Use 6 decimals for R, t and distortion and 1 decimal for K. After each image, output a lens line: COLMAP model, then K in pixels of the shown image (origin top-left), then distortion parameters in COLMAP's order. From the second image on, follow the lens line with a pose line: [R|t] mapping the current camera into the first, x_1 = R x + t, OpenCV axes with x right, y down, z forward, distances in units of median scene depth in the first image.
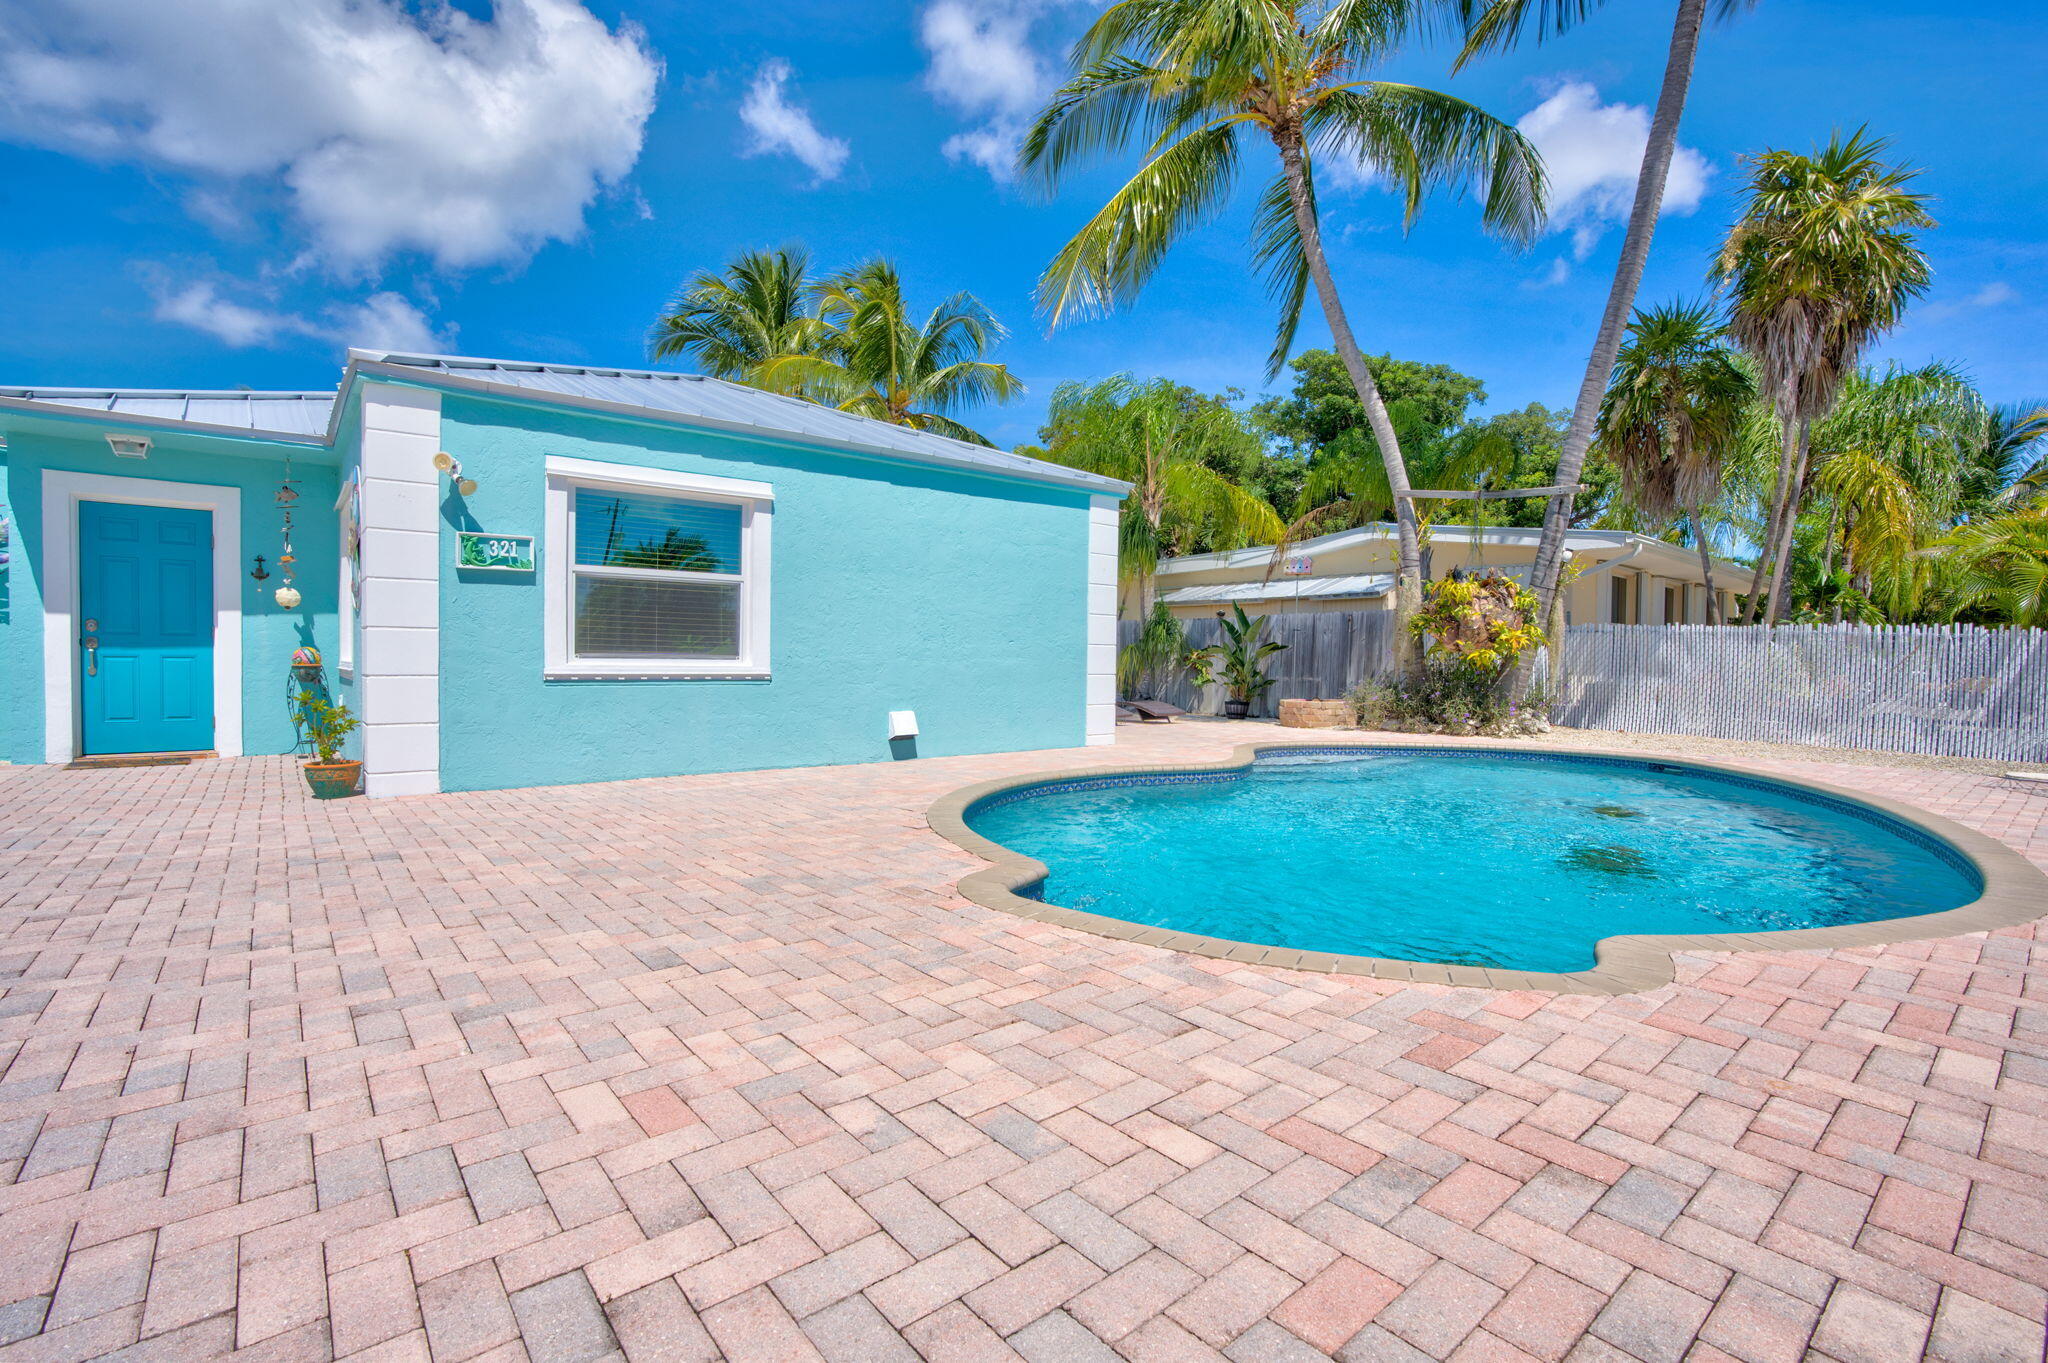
lens RADIAL K [[954.0, 0, 1026.3], [0, 954.0, 676.1], [0, 0, 1]] dist [-0.061739, 0.021778]
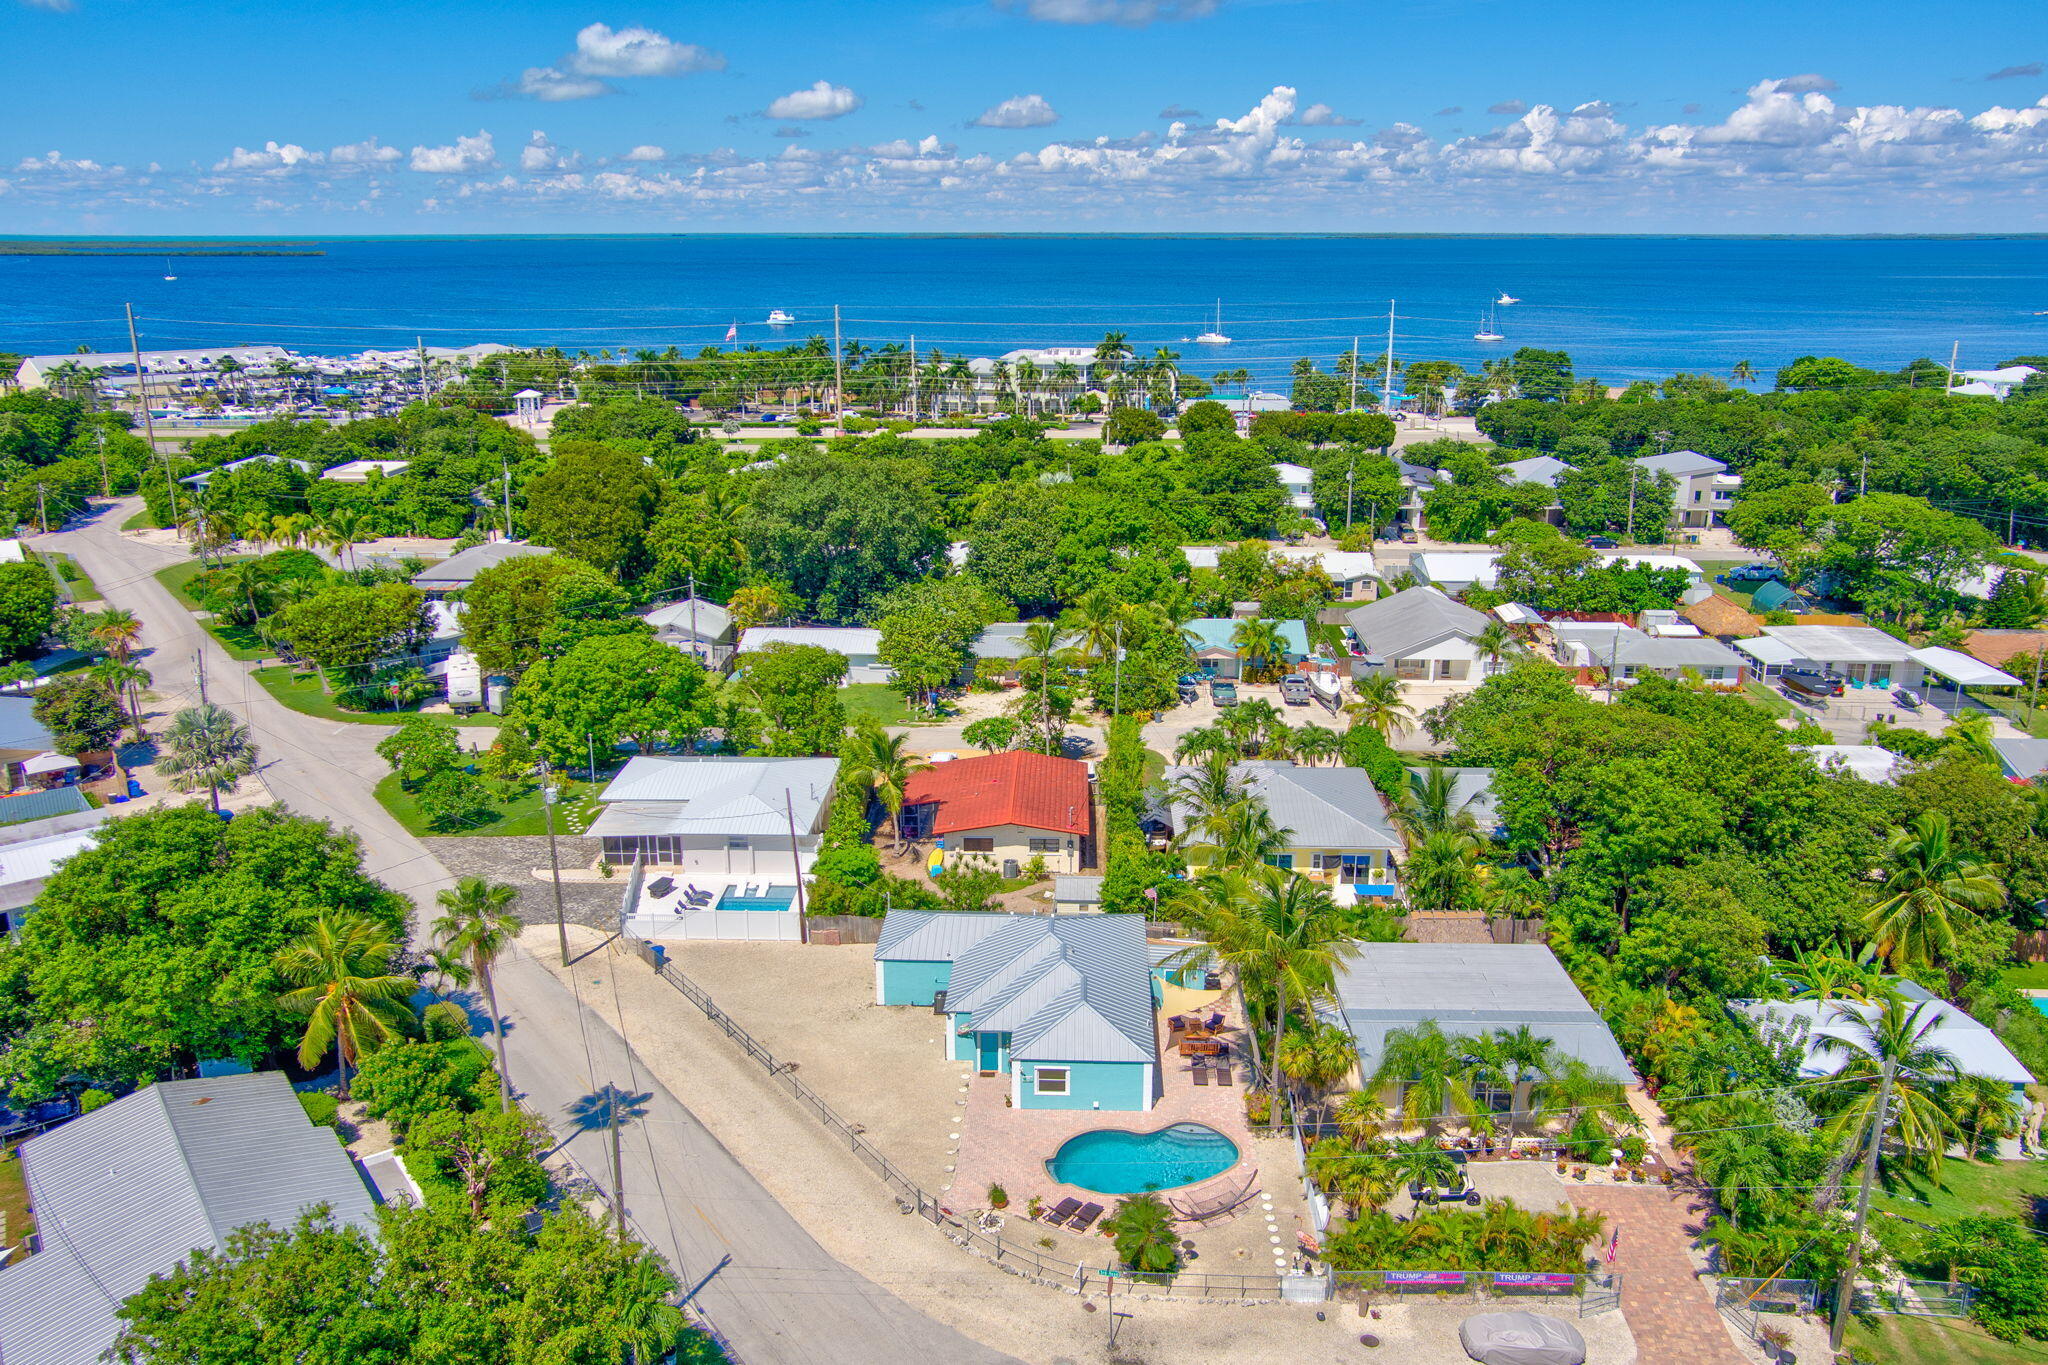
lens RADIAL K [[1610.1, 0, 1028.2], [0, 1610.1, 684.6], [0, 0, 1]] dist [-0.013454, 0.035906]
pose [[0.742850, 0.175382, -0.646077, 4.379405], [-0.000716, 0.965282, 0.261208, -4.005087], [0.669457, -0.193576, 0.717186, -4.617928]]
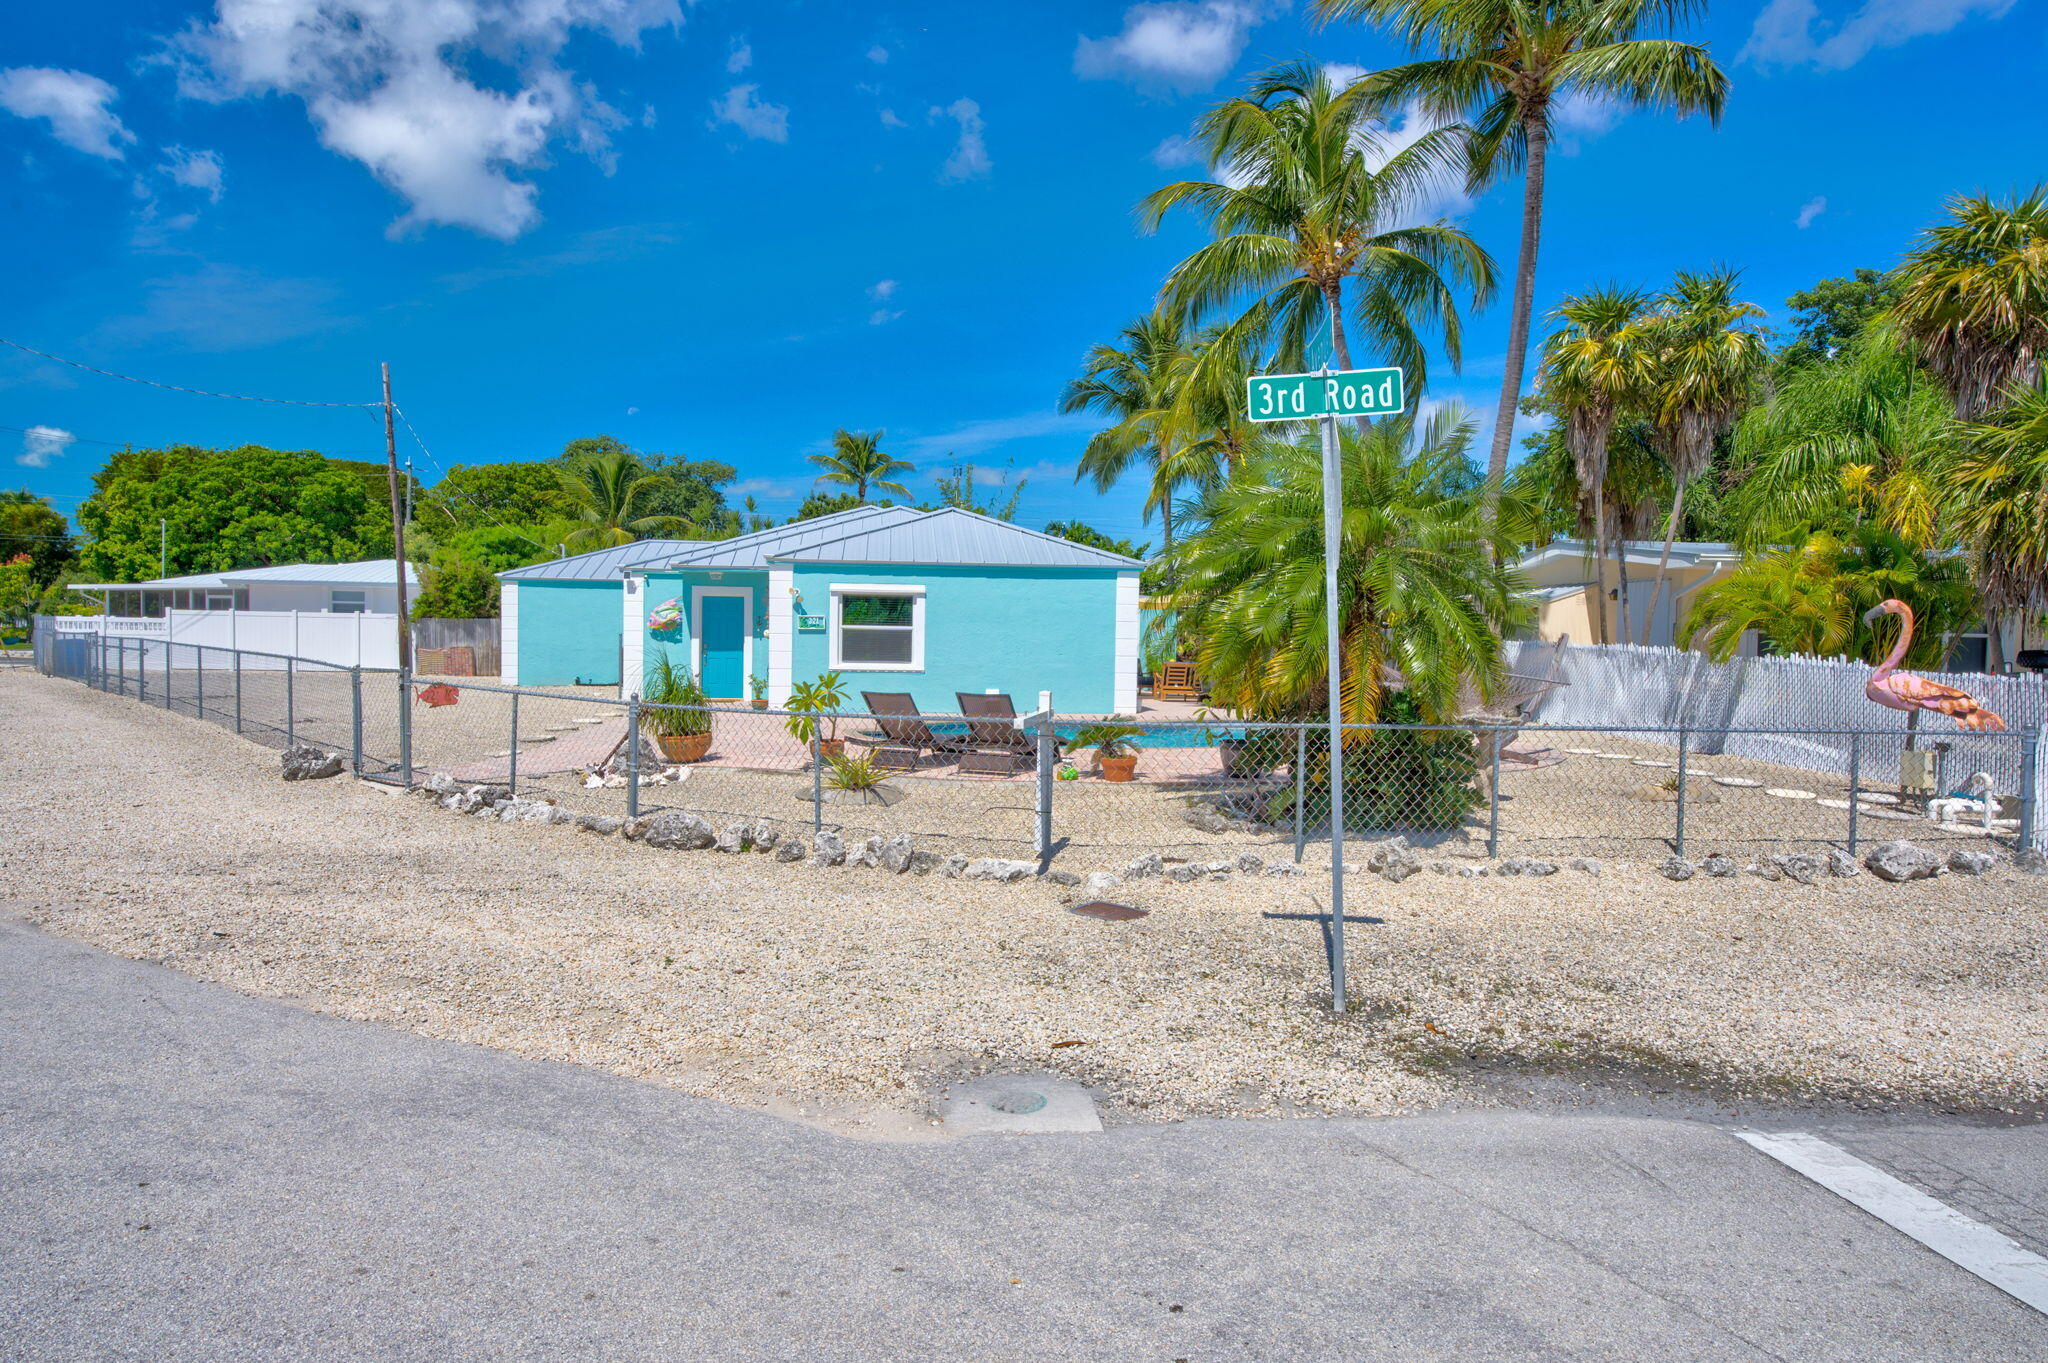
lens RADIAL K [[1231.0, 0, 1006.0], [0, 1231.0, 686.4], [0, 0, 1]] dist [0.001484, -0.000612]
pose [[0.822184, 0.025459, -0.568652, 1.212771], [-0.016506, 0.999646, 0.020889, -0.021725], [0.568983, -0.007789, 0.822313, -1.004920]]
